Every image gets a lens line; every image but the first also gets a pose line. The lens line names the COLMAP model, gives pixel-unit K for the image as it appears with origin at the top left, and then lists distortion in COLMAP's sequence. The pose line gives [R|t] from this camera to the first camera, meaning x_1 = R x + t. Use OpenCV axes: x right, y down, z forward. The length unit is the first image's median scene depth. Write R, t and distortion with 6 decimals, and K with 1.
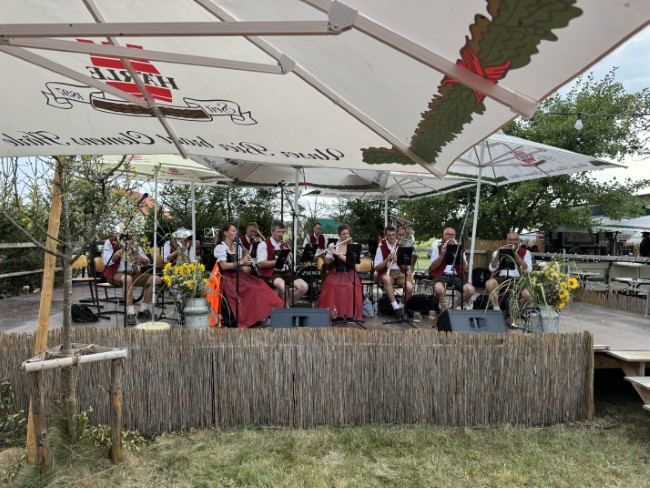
lens RADIAL K [[447.7, 0, 324.6], [0, 447.7, 242.9], [0, 0, 1]] dist [0.021116, -0.023798]
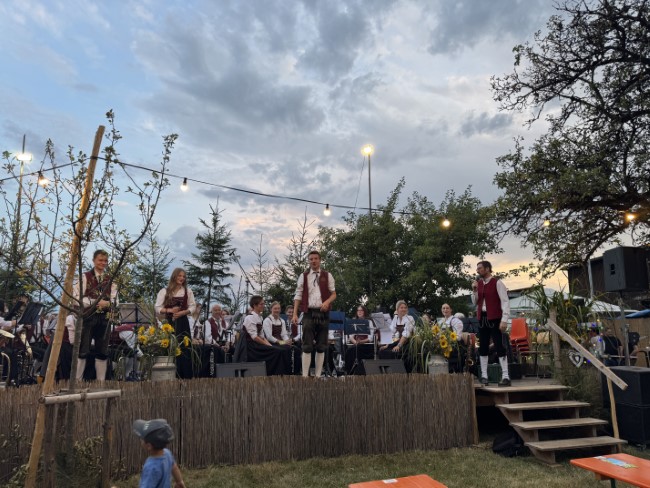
lens RADIAL K [[447.7, 0, 325.3], [0, 447.7, 249.8], [0, 0, 1]] dist [0.021116, -0.023798]
pose [[0.974907, 0.018625, 0.221830, -0.145026], [0.027880, 0.978432, -0.204677, 0.106262], [-0.220858, 0.205726, 0.953362, -0.281847]]
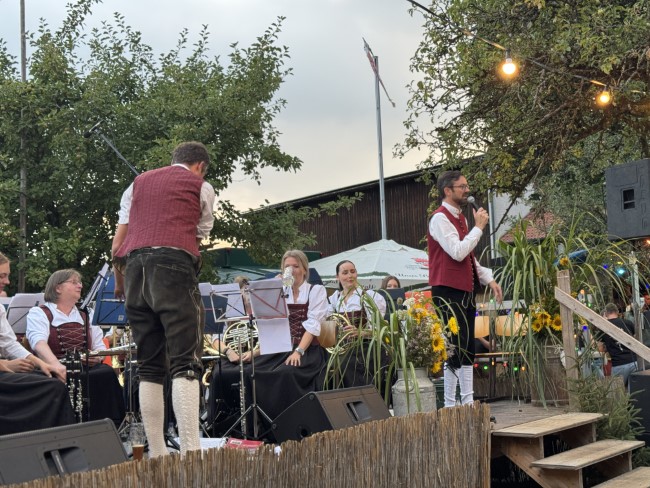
lens RADIAL K [[897.0, 0, 337.5], [0, 897.0, 227.9], [0, 0, 1]] dist [0.142556, 0.000000]
pose [[0.651577, 0.037172, 0.757672, -0.533416], [0.073460, 0.991013, -0.111793, 0.089702], [-0.755018, 0.128500, 0.642990, 0.317770]]
